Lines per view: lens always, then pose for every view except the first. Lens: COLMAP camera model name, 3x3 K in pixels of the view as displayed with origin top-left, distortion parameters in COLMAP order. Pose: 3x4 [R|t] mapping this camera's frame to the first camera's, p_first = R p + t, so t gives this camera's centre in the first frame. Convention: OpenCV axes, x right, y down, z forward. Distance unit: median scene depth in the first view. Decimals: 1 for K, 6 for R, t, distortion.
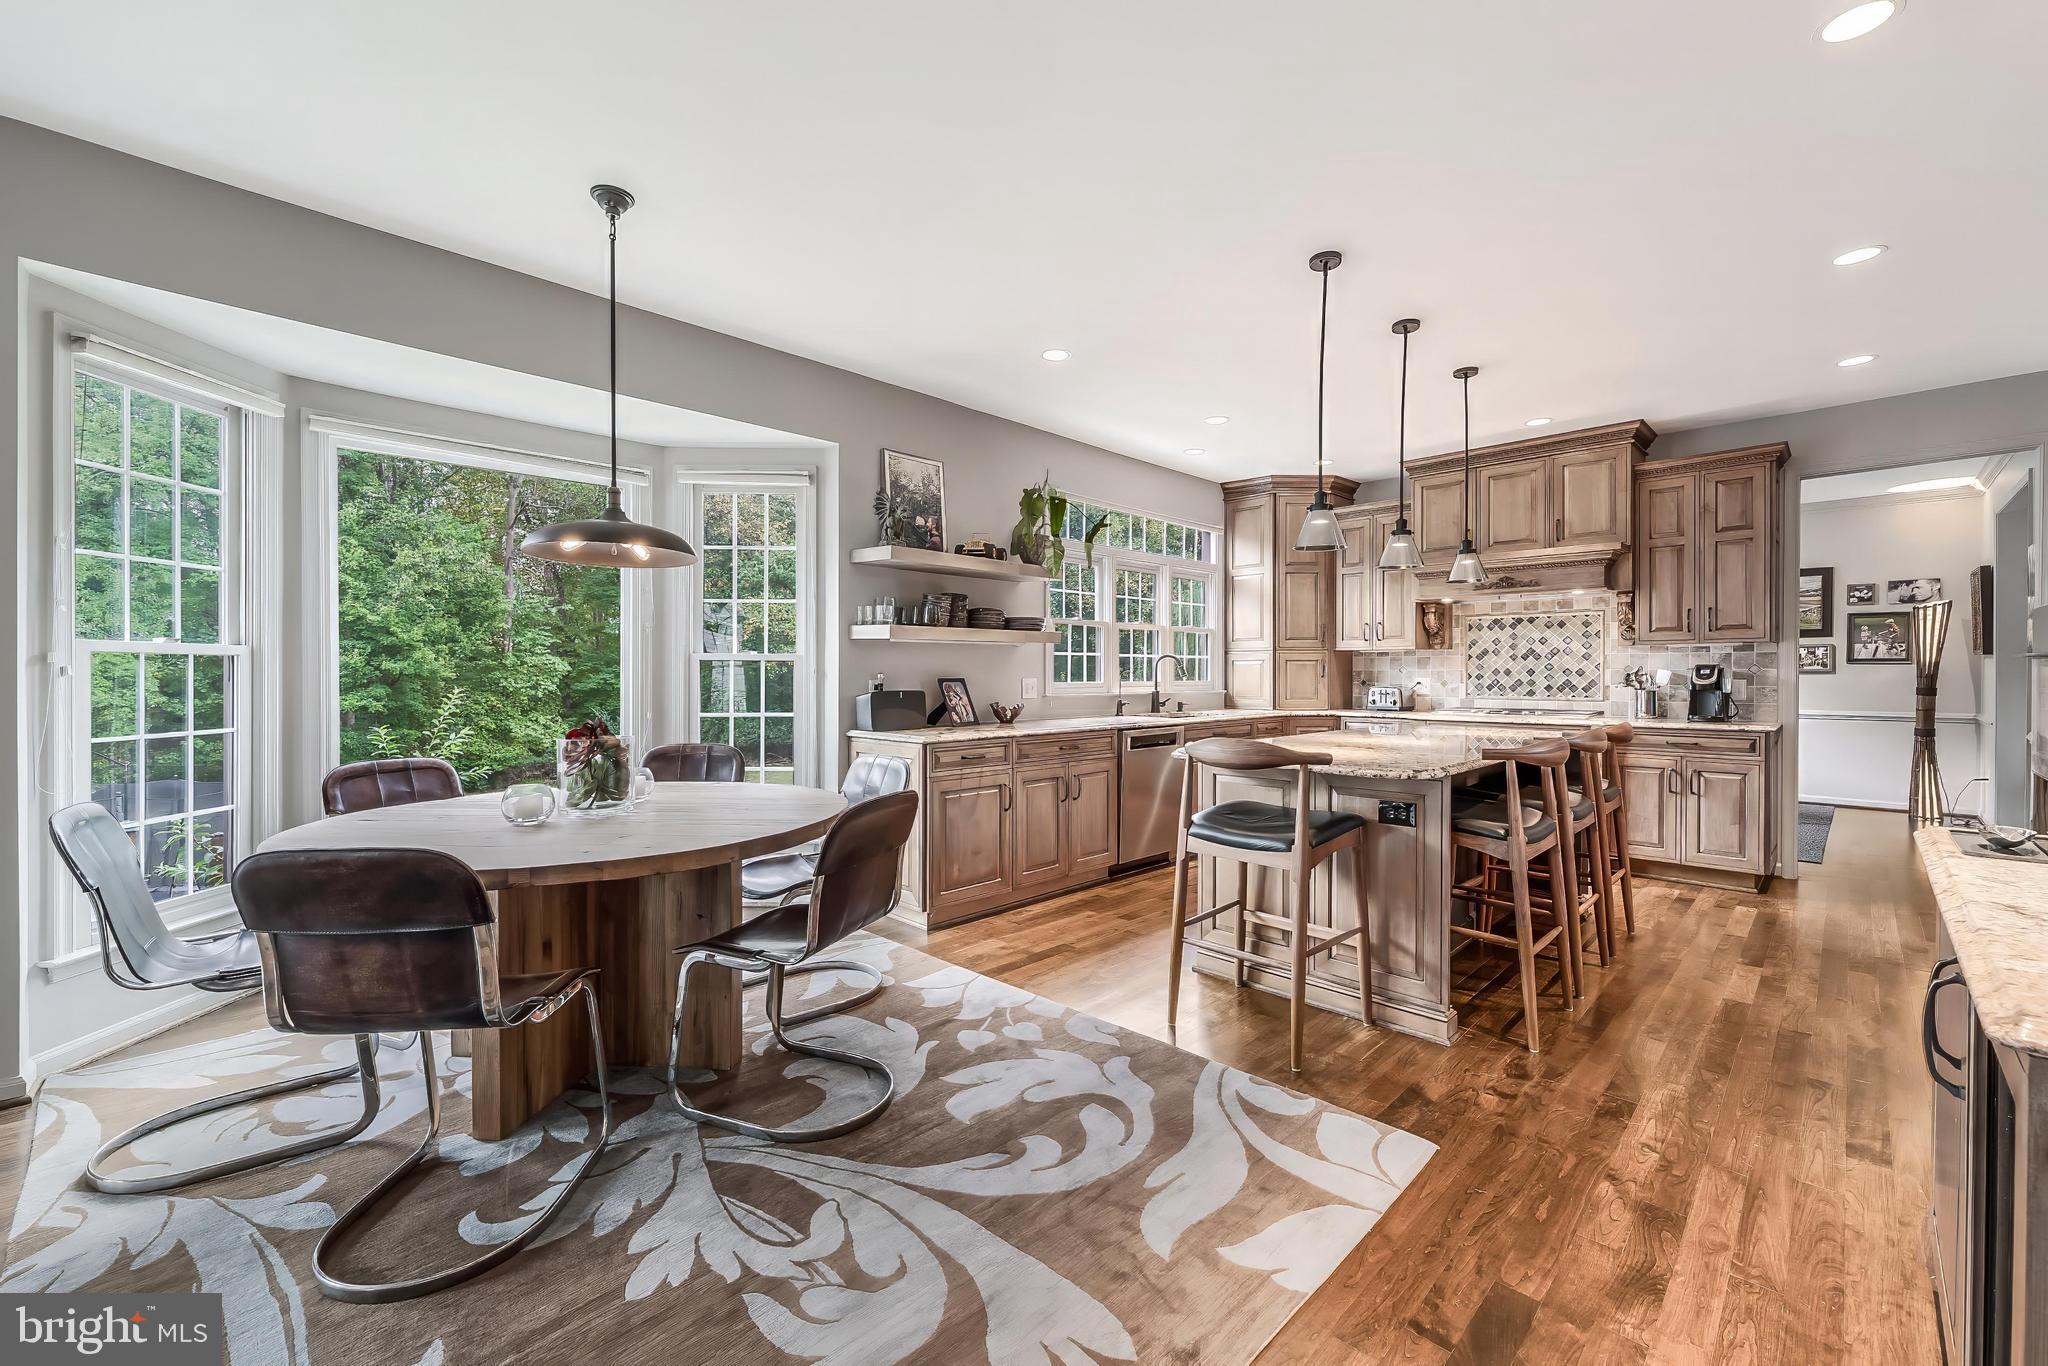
lens RADIAL K [[831.6, 0, 1026.9], [0, 831.6, 676.3], [0, 0, 1]] dist [0.001311, -0.000421]
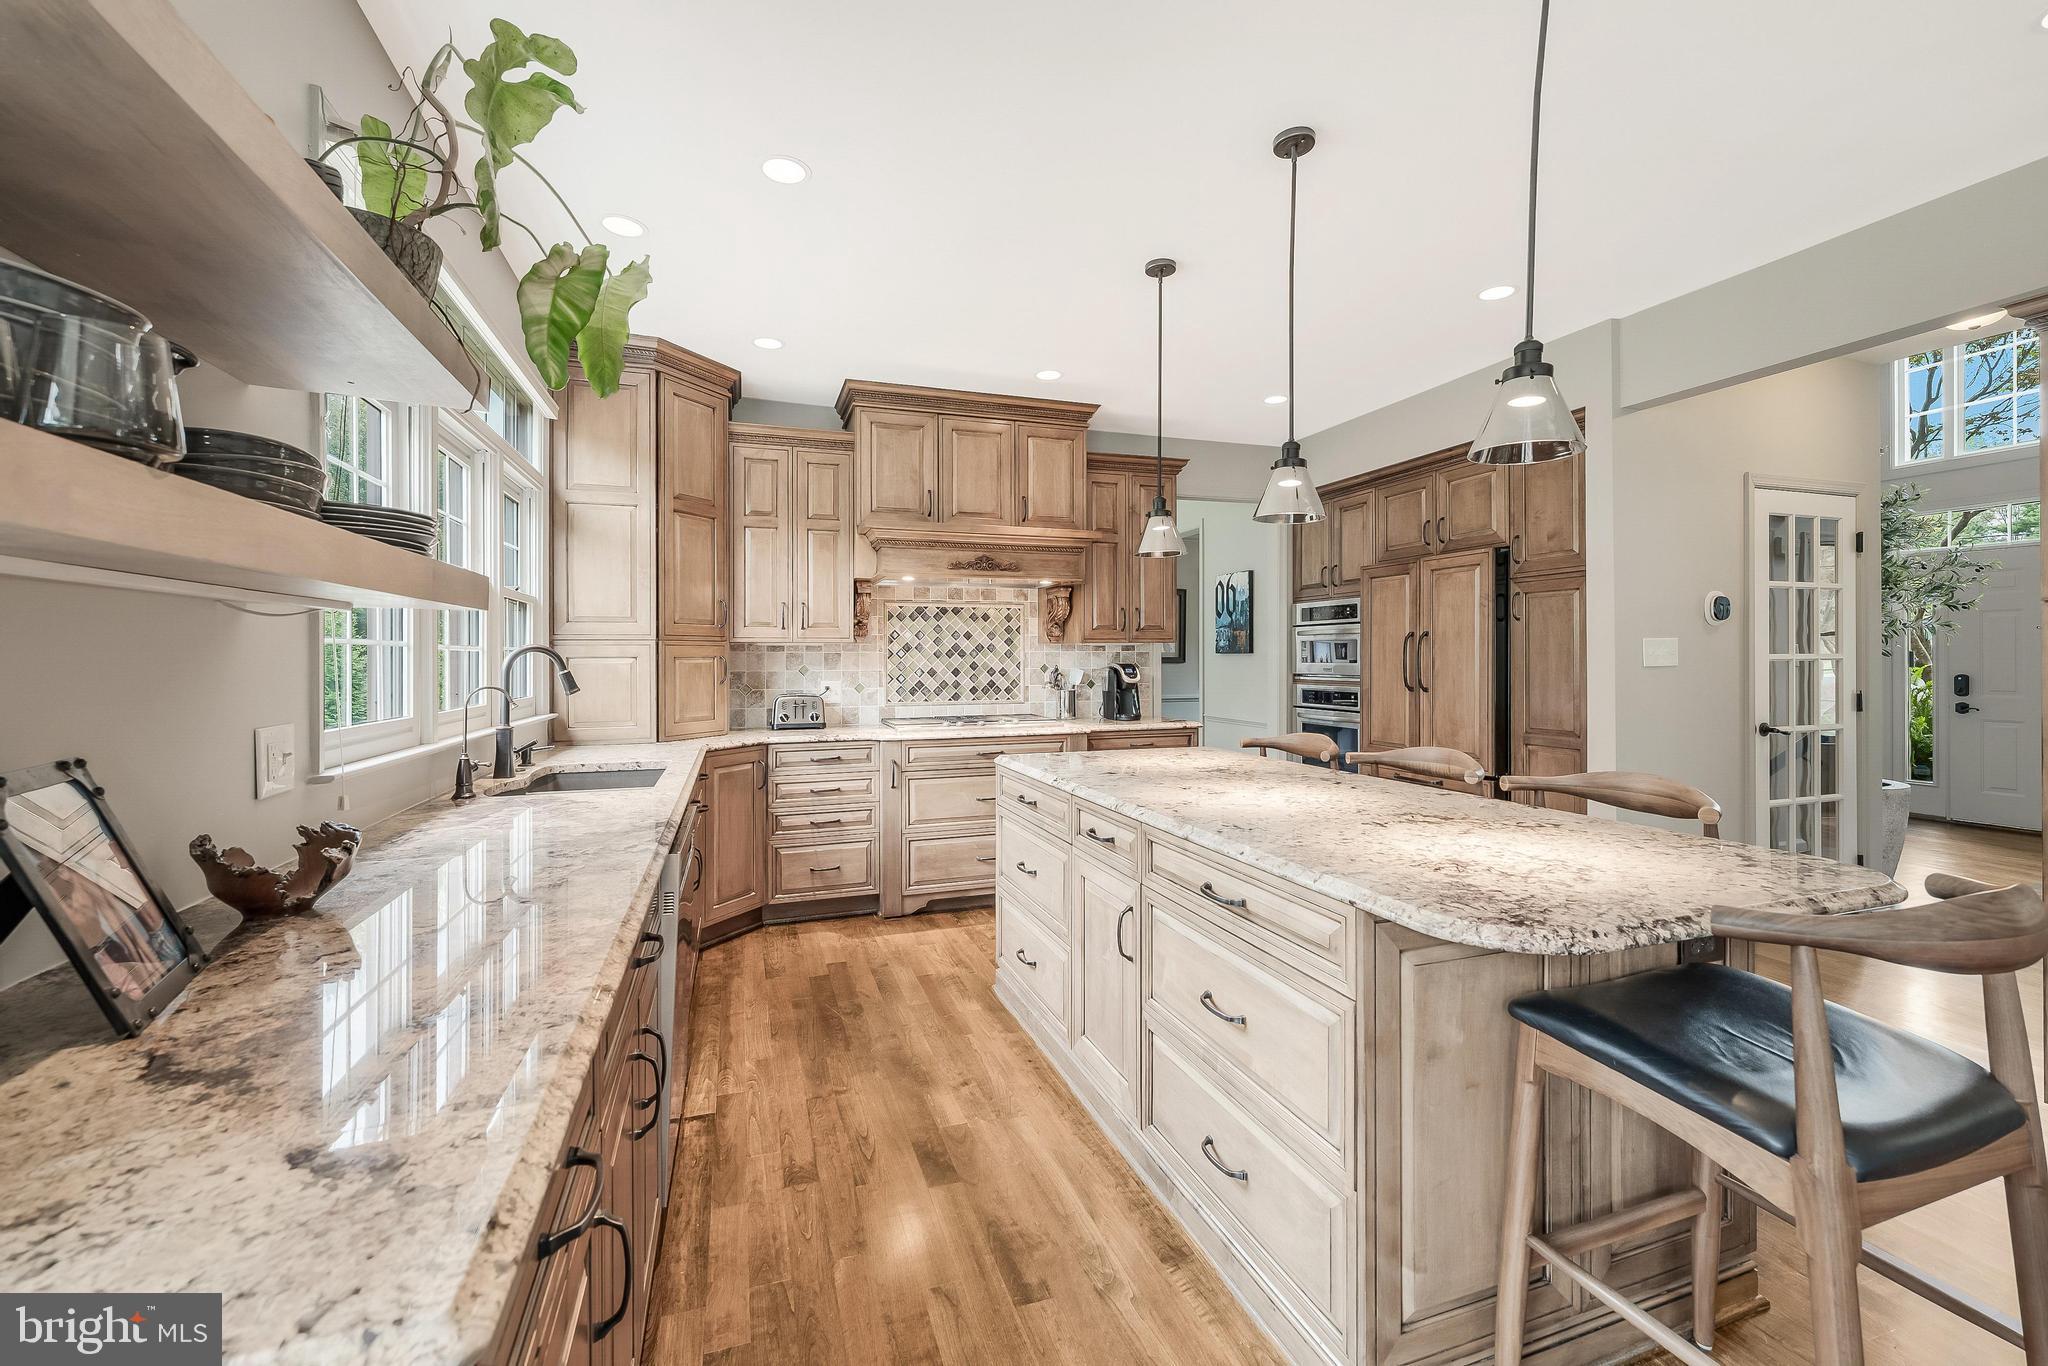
lens RADIAL K [[831.6, 0, 1020.5], [0, 831.6, 653.7], [0, 0, 1]] dist [0.001311, -0.000421]
pose [[0.439307, 0.005178, 0.898322, -0.139844], [0.009445, 0.999901, -0.010382, -0.015809], [-0.898287, 0.013045, 0.439215, 0.623965]]
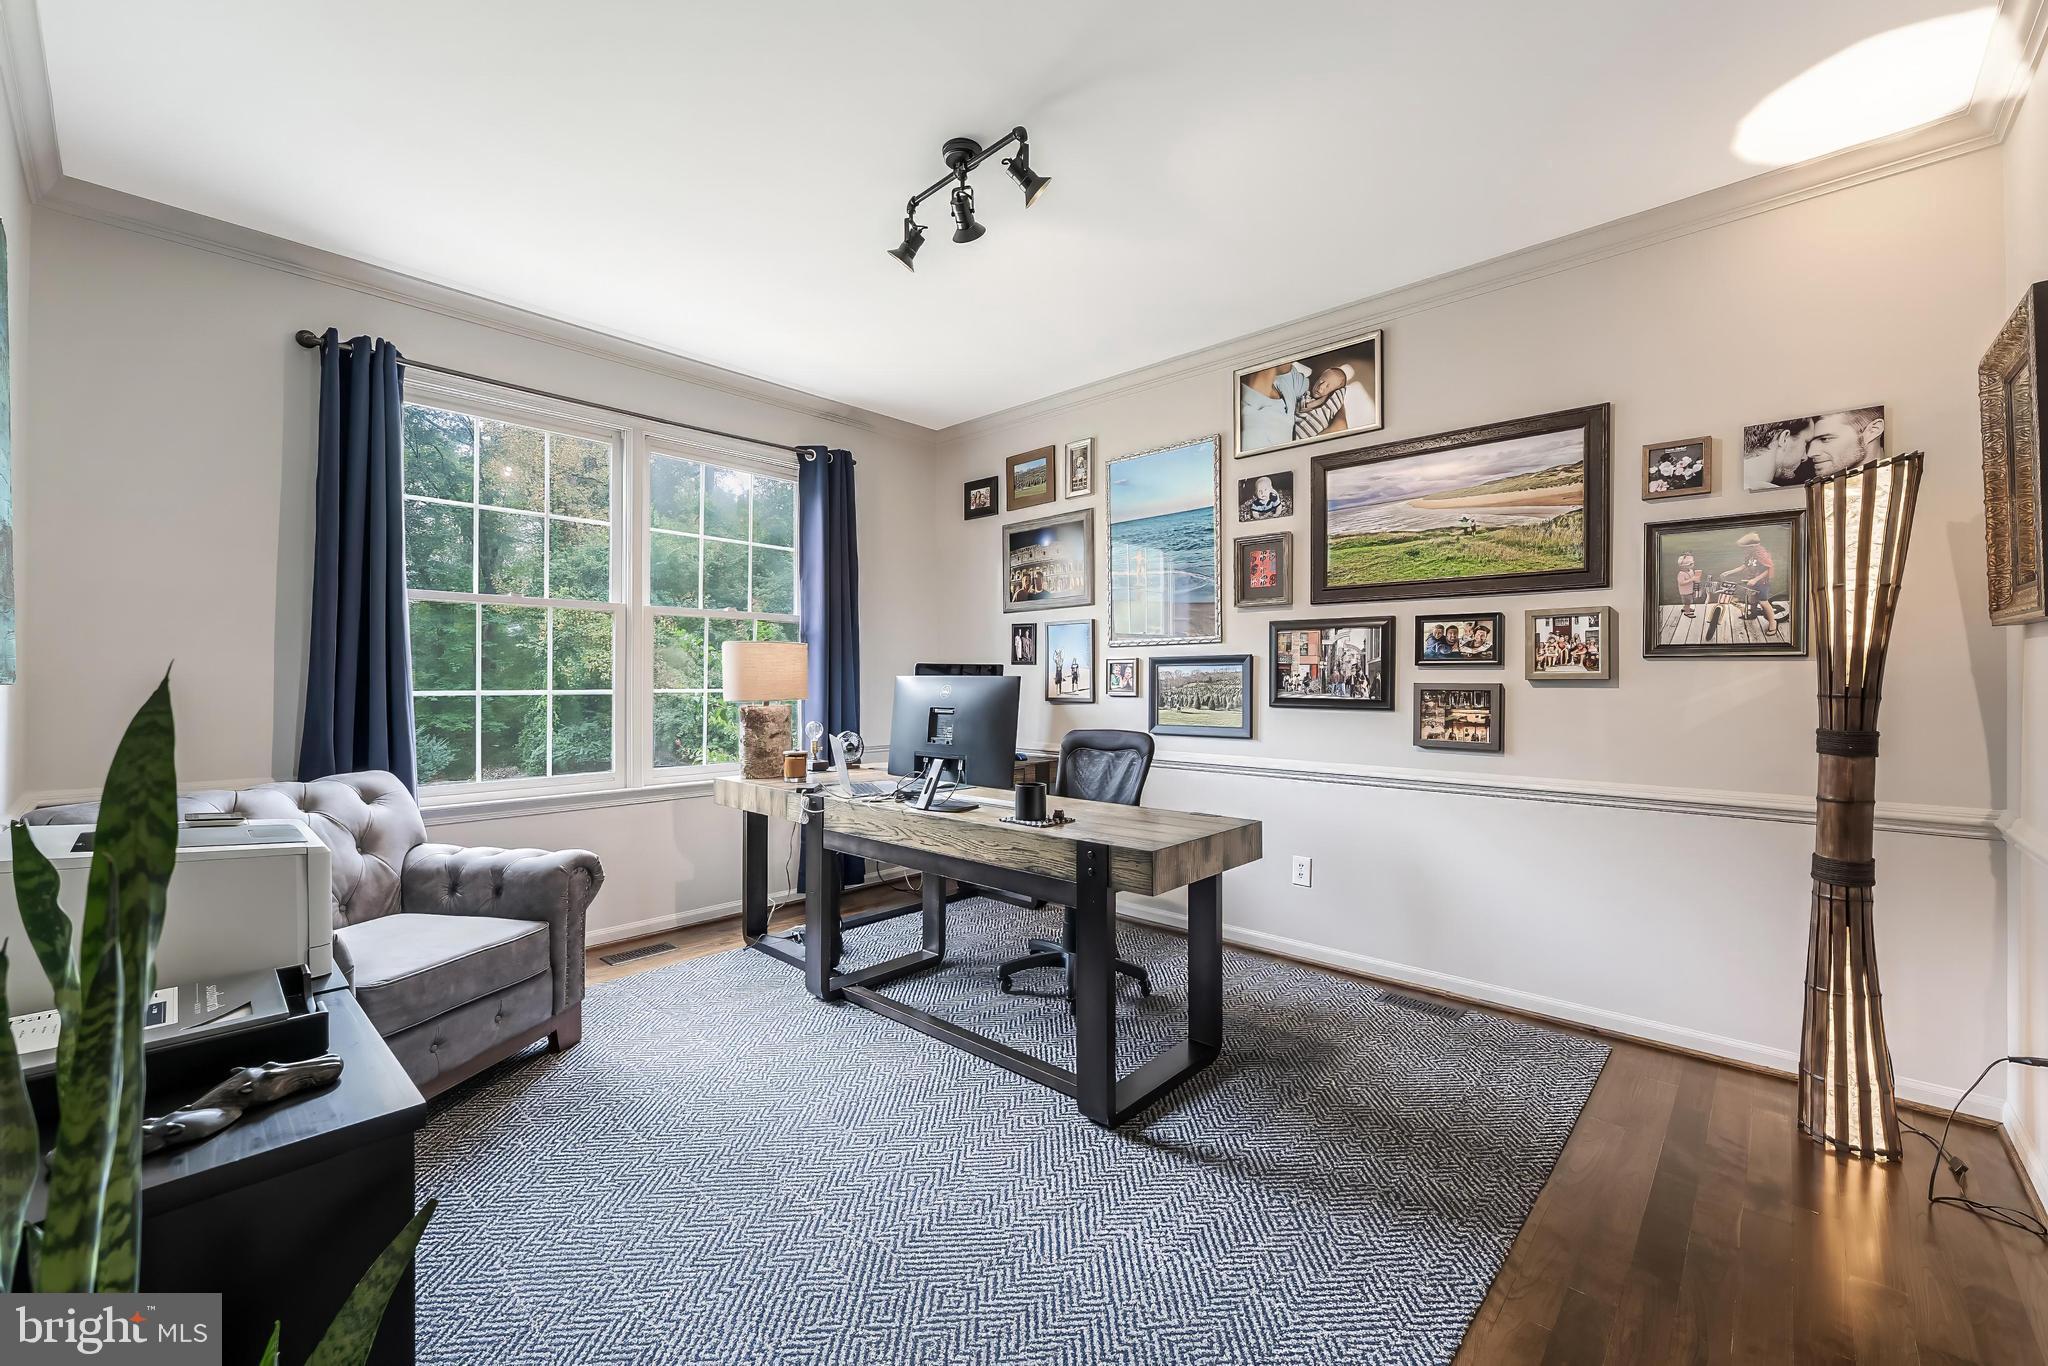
lens RADIAL K [[831.6, 0, 1033.5], [0, 831.6, 674.2], [0, 0, 1]] dist [0.001311, -0.000421]
pose [[0.999184, 0.003435, 0.040252, 0.960926], [-0.002989, 0.999933, -0.011143, -0.004412], [-0.040288, 0.011014, 0.999127, 0.880895]]
